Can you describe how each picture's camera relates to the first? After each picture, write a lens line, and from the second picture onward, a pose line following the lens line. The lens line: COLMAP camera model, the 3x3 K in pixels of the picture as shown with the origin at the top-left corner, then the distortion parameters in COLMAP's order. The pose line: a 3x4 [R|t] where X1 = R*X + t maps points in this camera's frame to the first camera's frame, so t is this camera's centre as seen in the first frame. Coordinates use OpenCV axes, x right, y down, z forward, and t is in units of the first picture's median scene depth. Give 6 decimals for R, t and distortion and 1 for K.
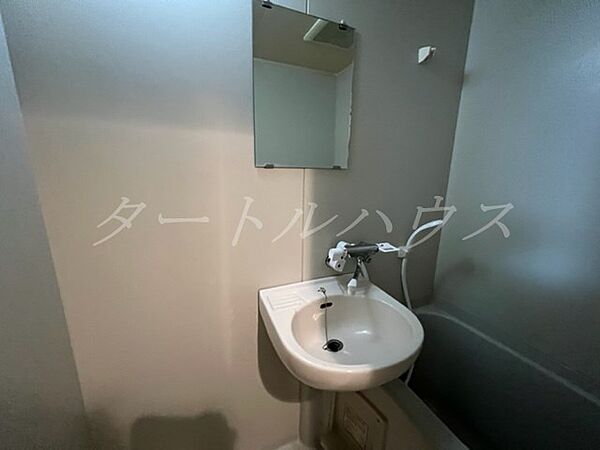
lens RADIAL K [[237.7, 0, 300.0], [0, 237.7, 225.0], [0, 0, 1]] dist [0.000522, -0.000020]
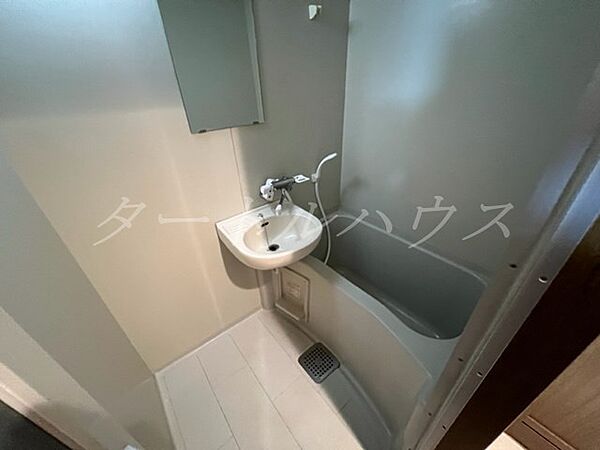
lens RADIAL K [[237.7, 0, 300.0], [0, 237.7, 225.0], [0, 0, 1]] dist [0.000522, -0.000020]
pose [[0.959514, -0.186774, 0.210829, 0.007920], [0.109331, 0.936803, 0.332335, -0.122983], [-0.259577, -0.295830, 0.919296, -0.406429]]
